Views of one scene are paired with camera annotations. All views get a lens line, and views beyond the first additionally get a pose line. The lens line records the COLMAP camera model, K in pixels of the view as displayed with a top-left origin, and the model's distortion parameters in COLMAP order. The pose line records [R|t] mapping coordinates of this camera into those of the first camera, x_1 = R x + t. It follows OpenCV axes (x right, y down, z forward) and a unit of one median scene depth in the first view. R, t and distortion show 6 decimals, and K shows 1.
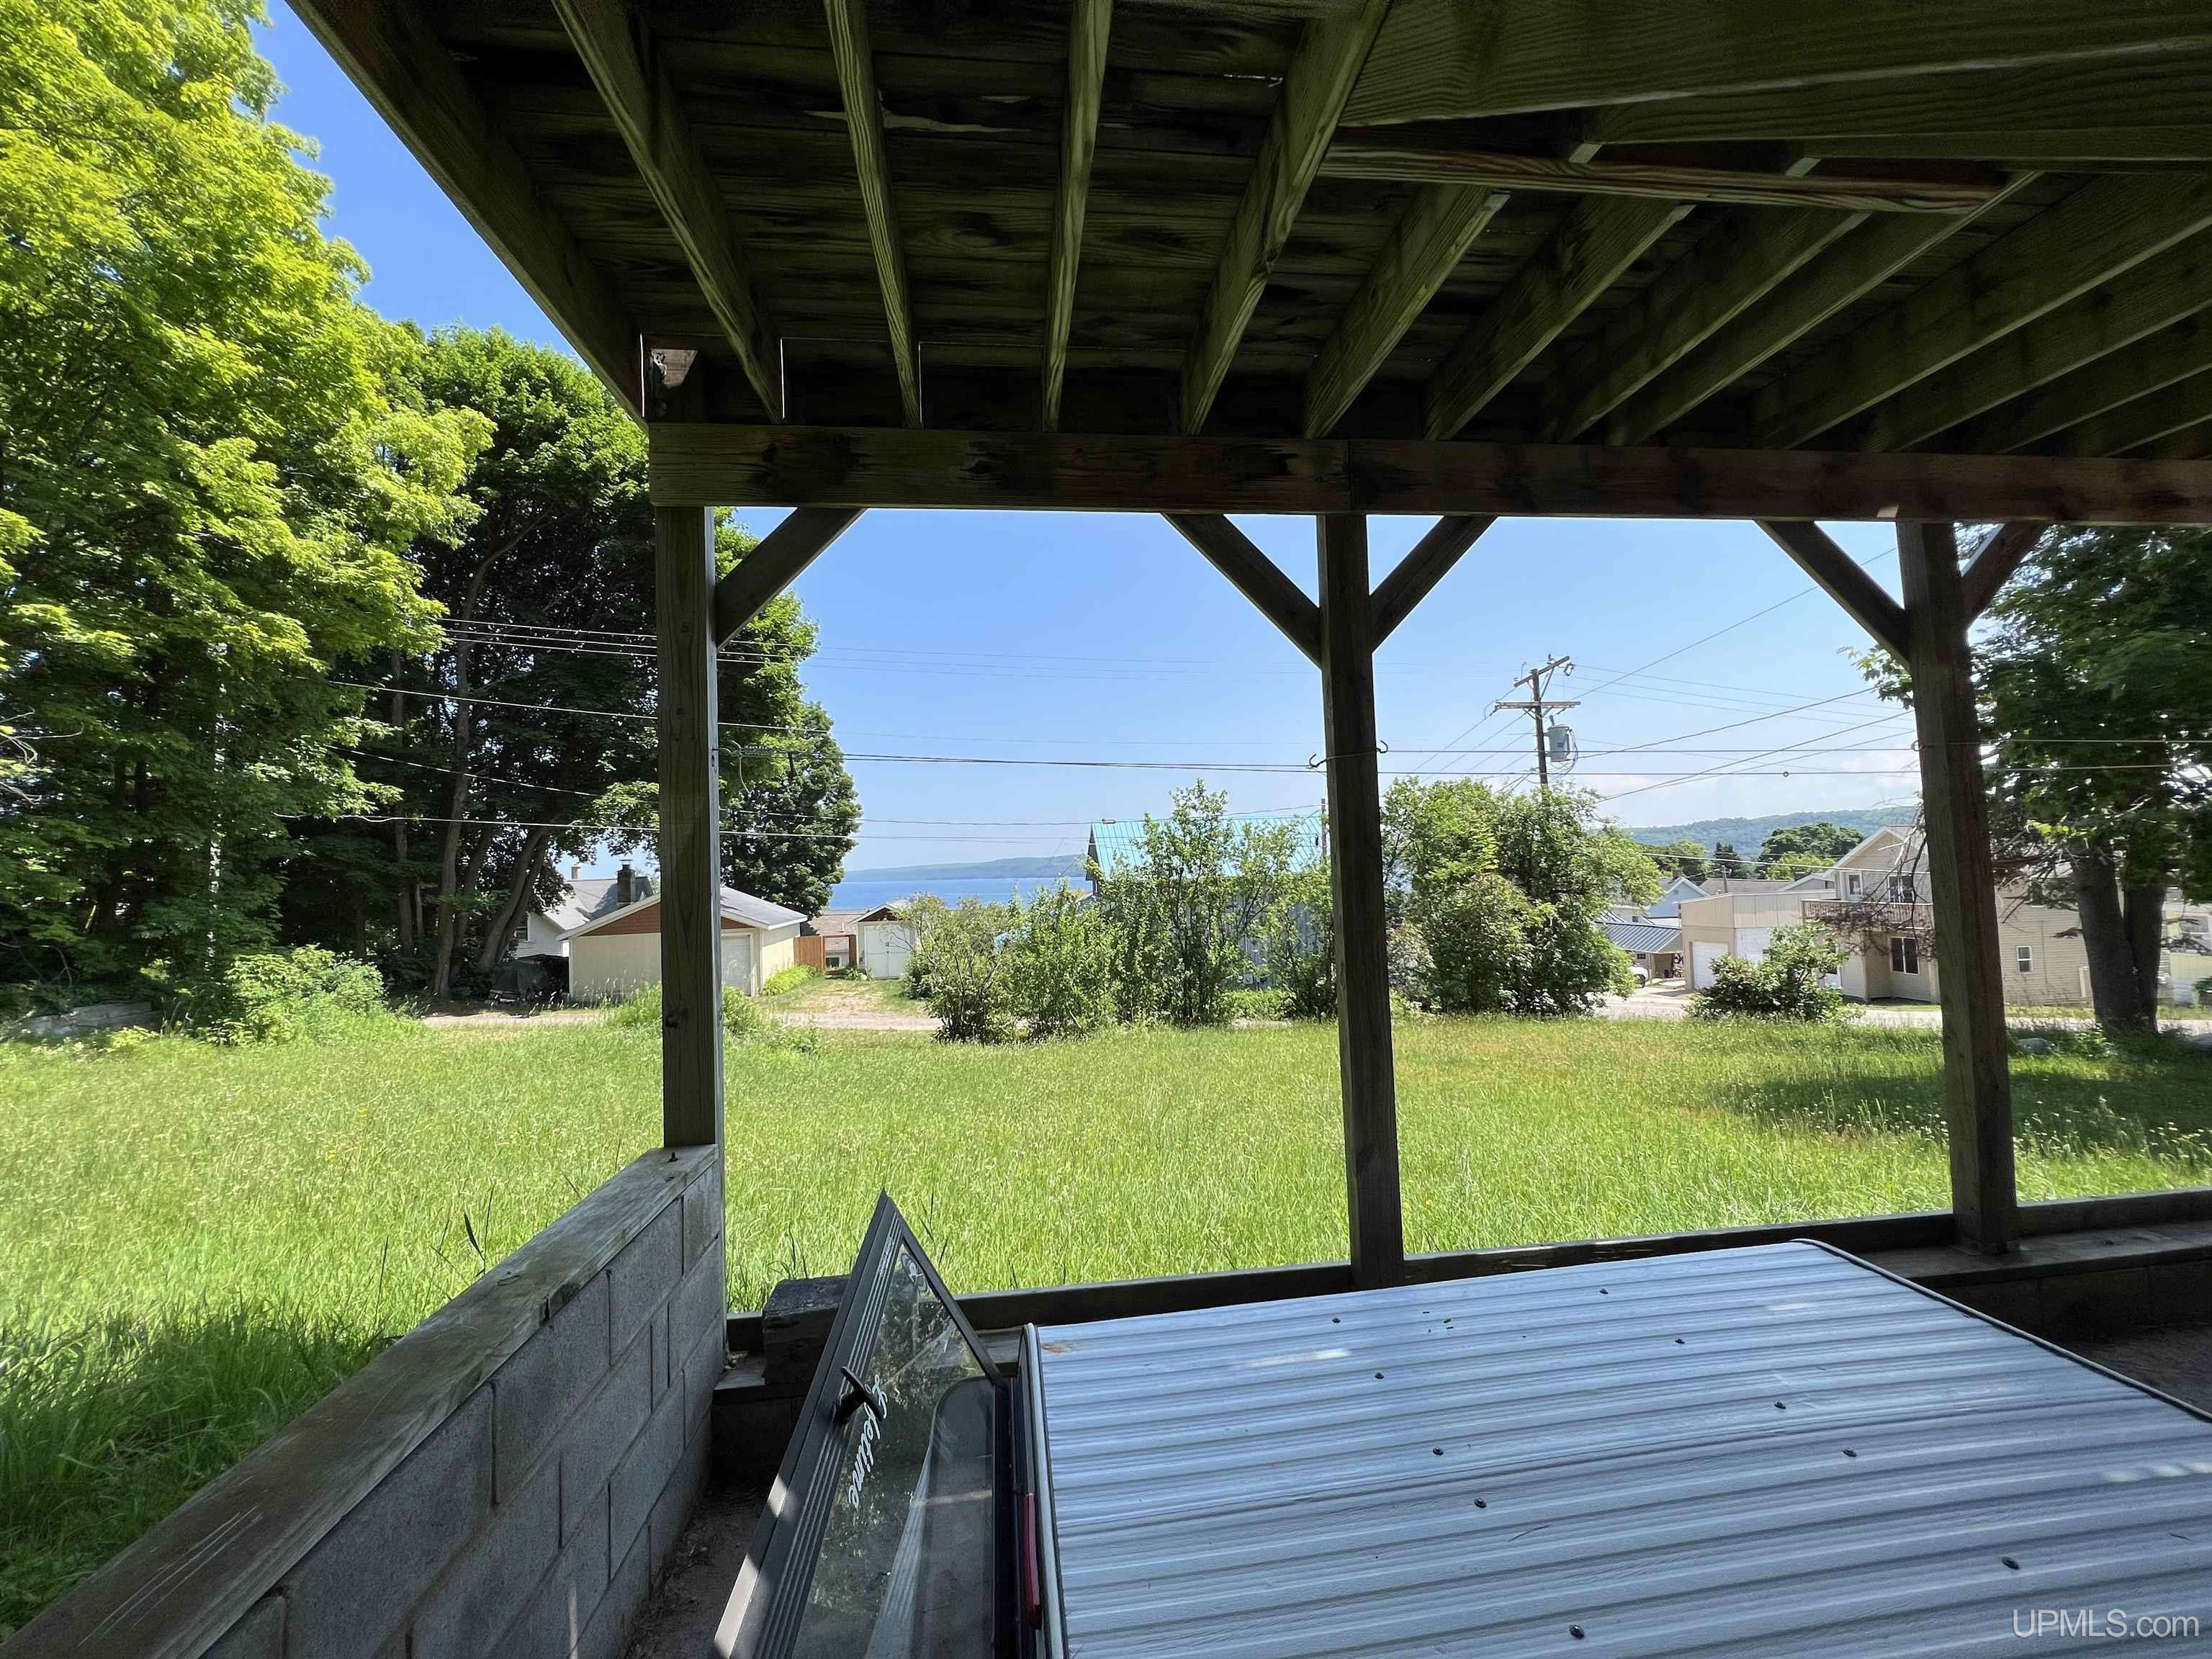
lens RADIAL K [[895.0, 0, 1097.2], [0, 895.0, 826.9], [0, 0, 1]] dist [0.000156, -0.000081]
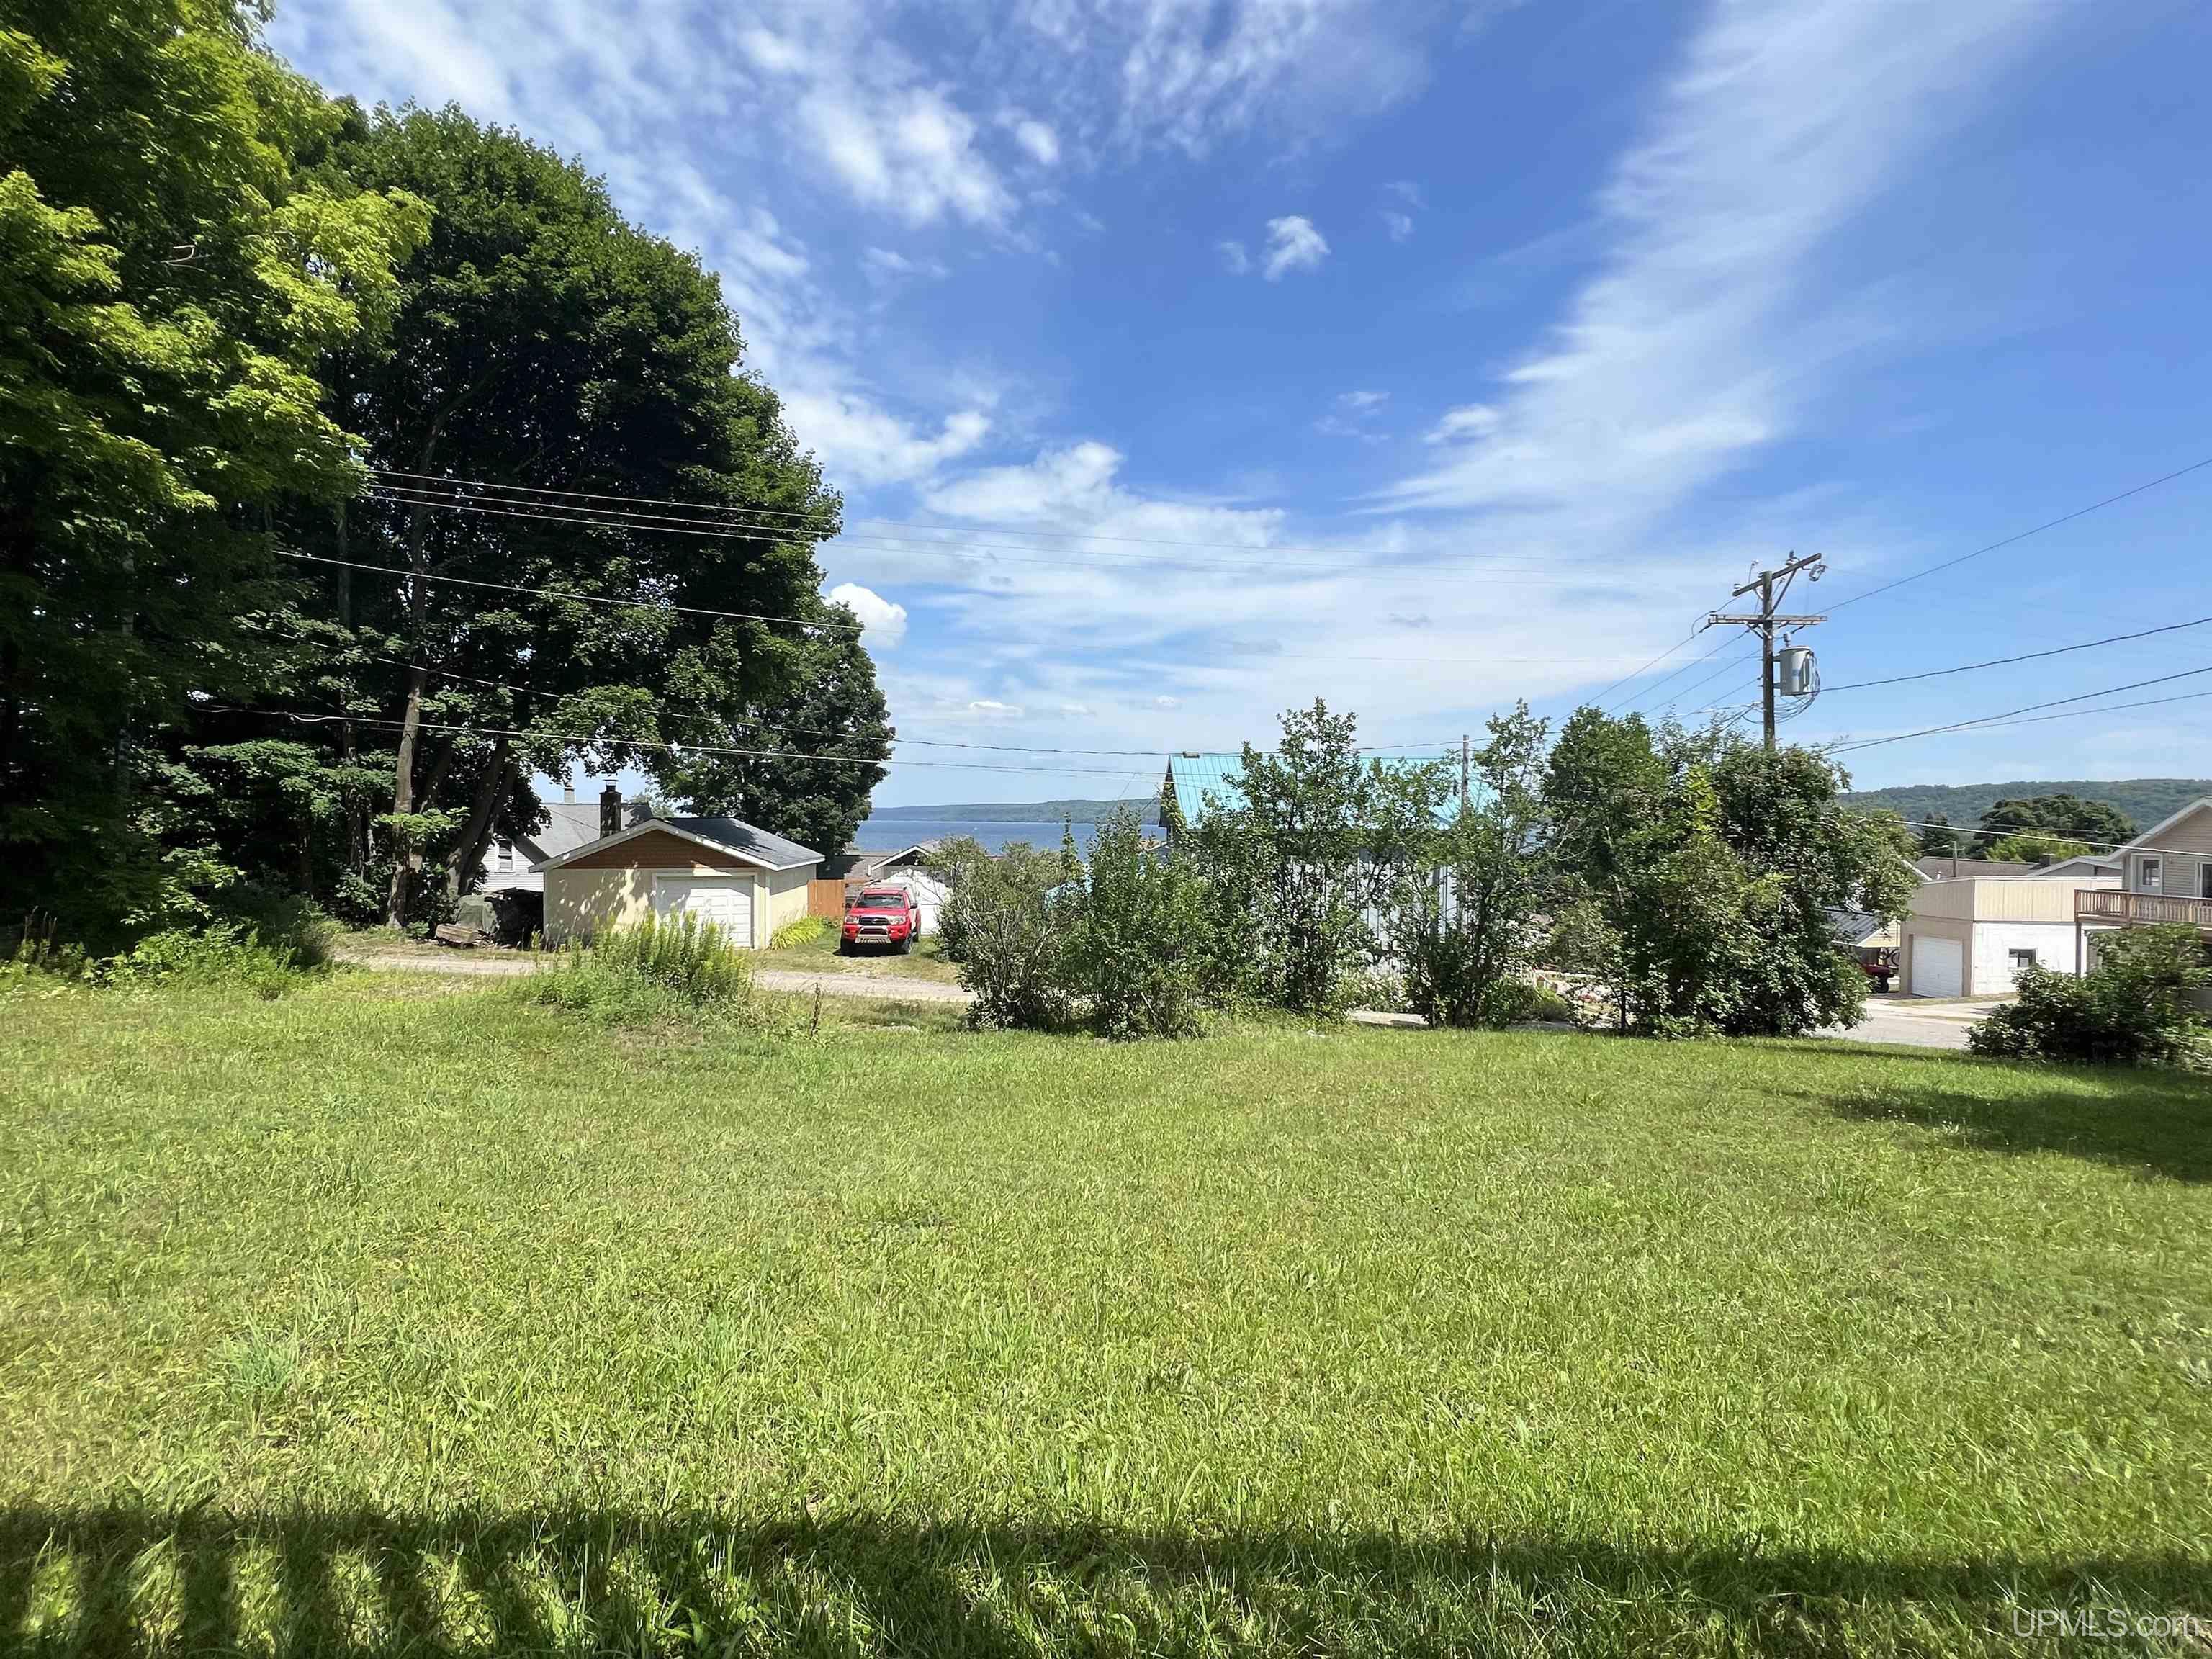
lens RADIAL K [[1003.0, 0, 1106.0], [0, 1003.0, 829.5], [0, 0, 1]] dist [-0.012414, -0.000343]
pose [[0.997194, 0.040527, -0.062934, -0.005685], [-0.036599, 0.997382, 0.062360, 0.008578], [0.065297, -0.059882, 0.996068, 0.110662]]
